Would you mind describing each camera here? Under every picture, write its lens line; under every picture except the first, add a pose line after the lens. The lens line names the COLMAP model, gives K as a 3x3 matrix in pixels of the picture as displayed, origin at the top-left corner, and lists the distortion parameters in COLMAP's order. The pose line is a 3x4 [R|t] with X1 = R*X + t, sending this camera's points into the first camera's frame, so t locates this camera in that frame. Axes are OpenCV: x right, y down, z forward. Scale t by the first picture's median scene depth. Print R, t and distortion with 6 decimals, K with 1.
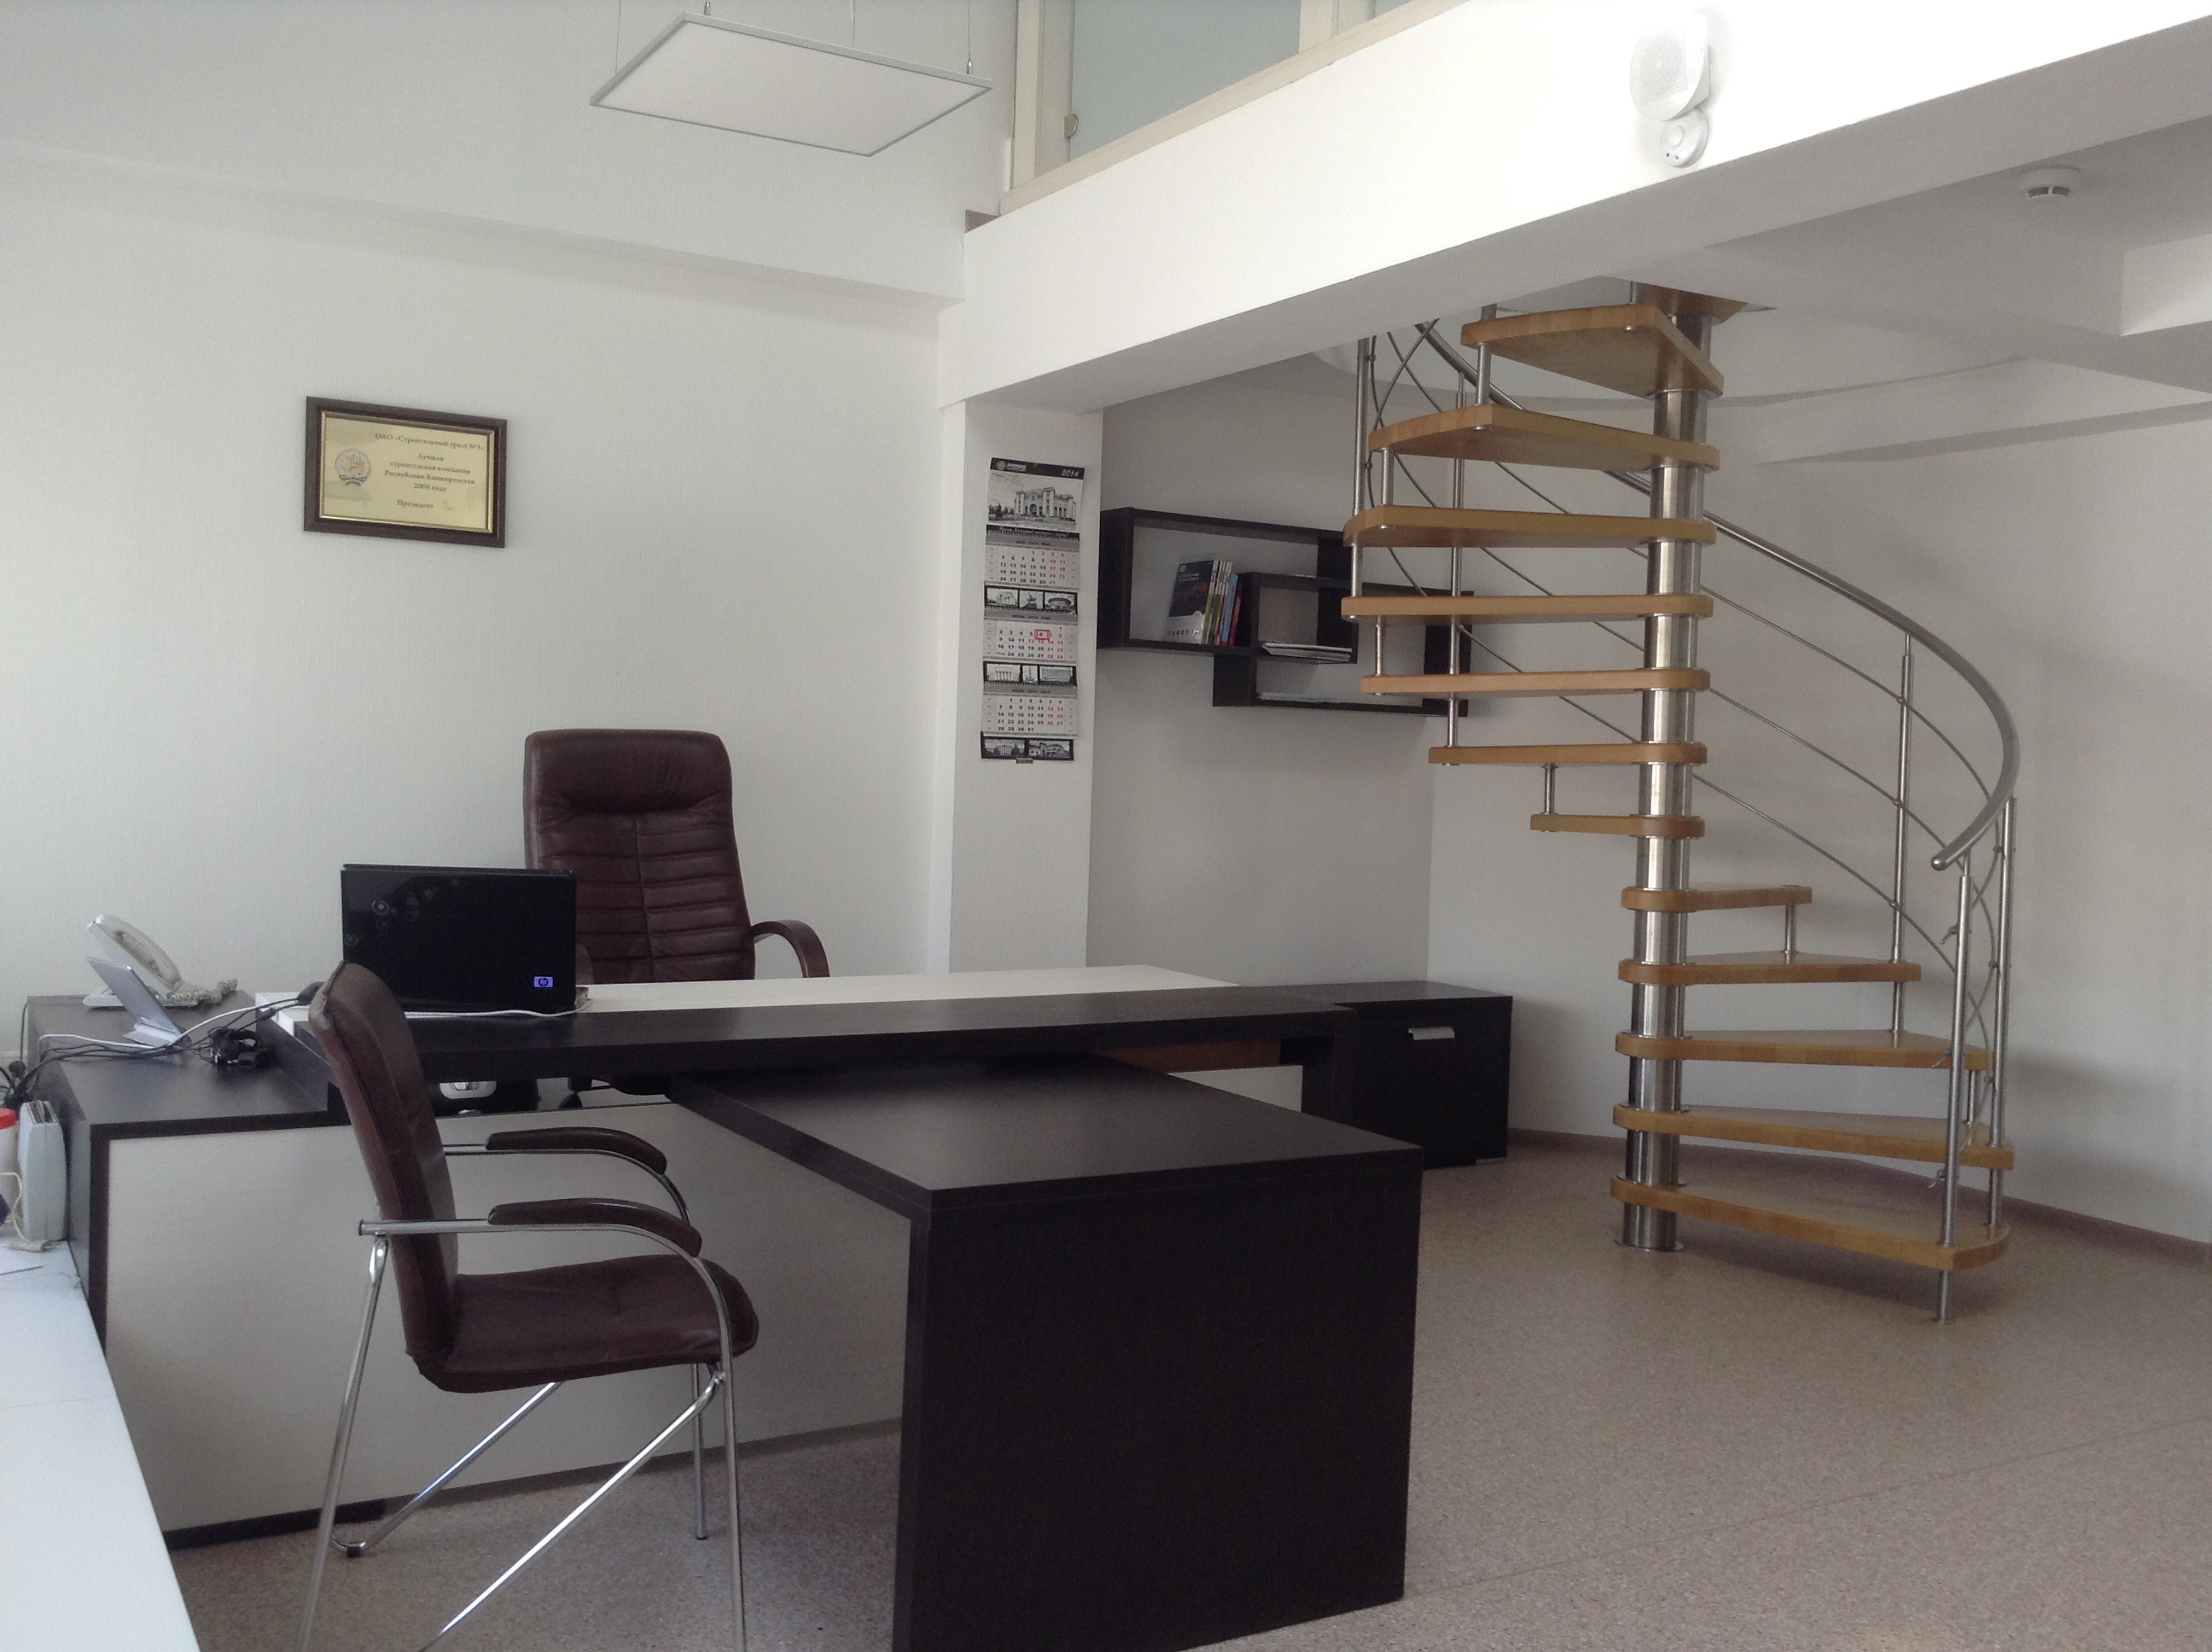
lens RADIAL K [[2008.4, 0, 1077.3], [0, 2008.4, 823.5], [0, 0, 1]] dist [0.128227, -0.271555]
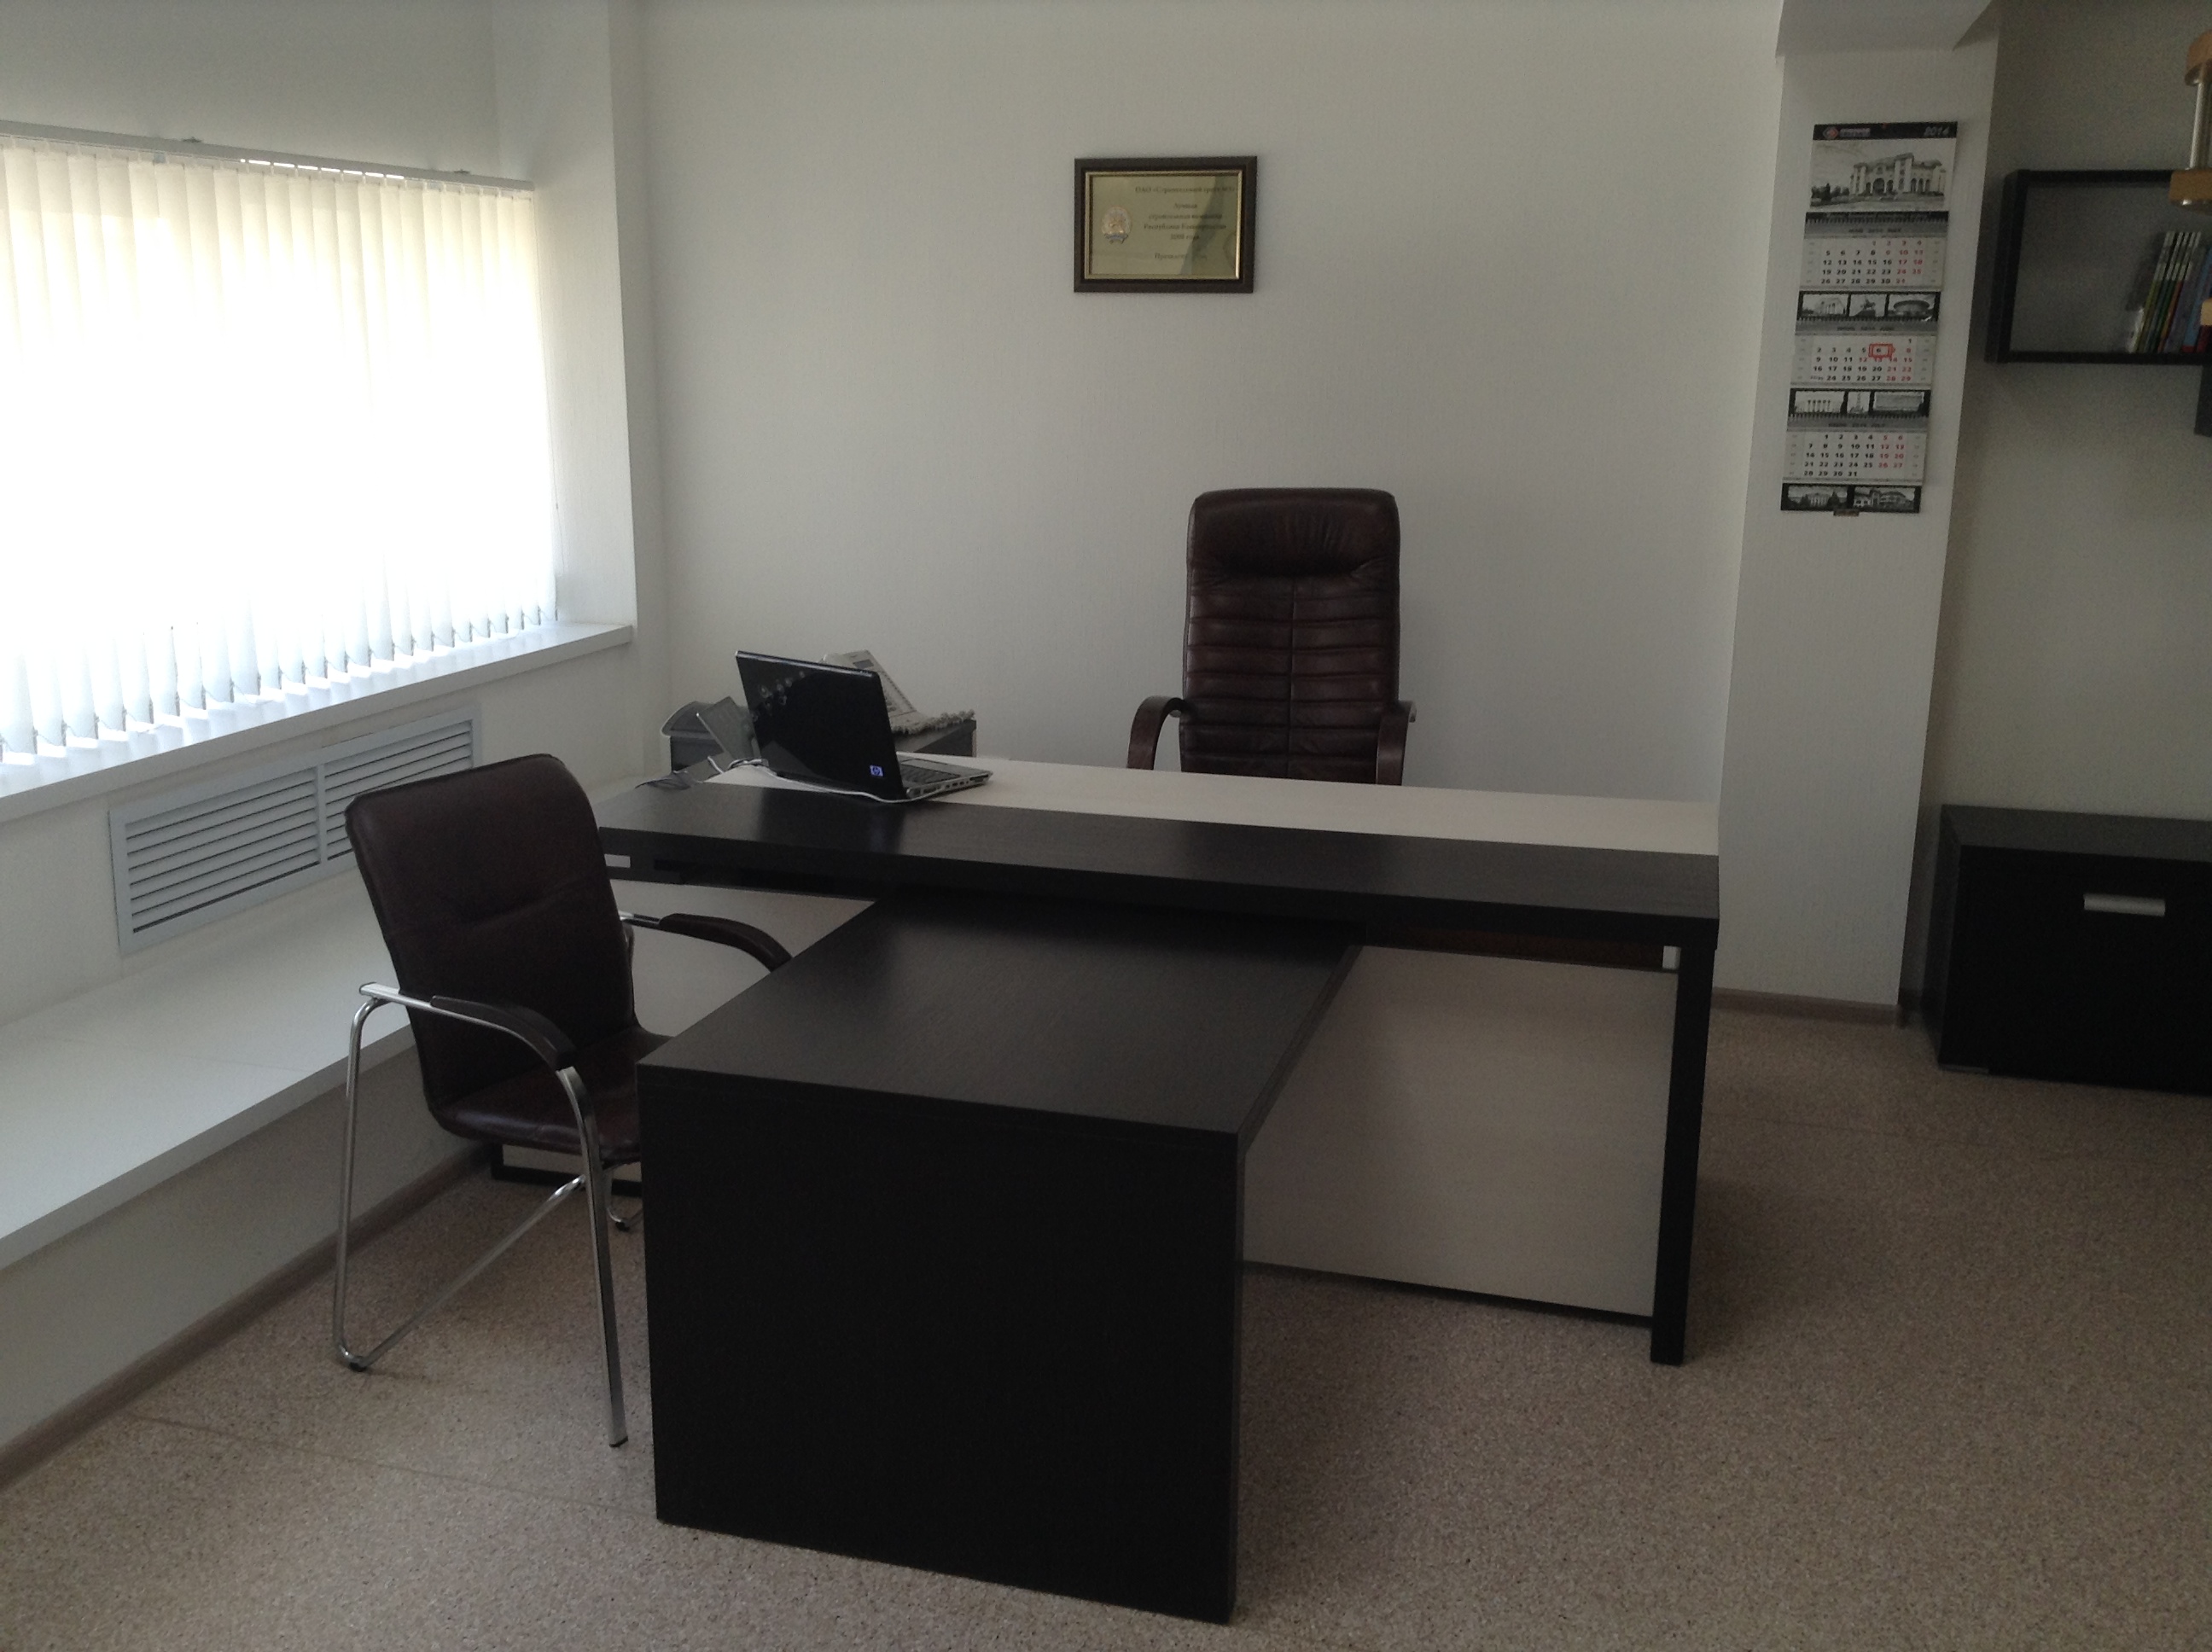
lens RADIAL K [[2018.7, 0, 1100.4], [0, 2018.7, 814.9], [0, 0, 1]] dist [0.103782, -0.191552]
pose [[0.691752, 0.138569, -0.708716, 0.366067], [-0.007823, 0.982797, 0.184523, -0.061581], [0.722093, -0.122100, 0.680936, 0.220246]]
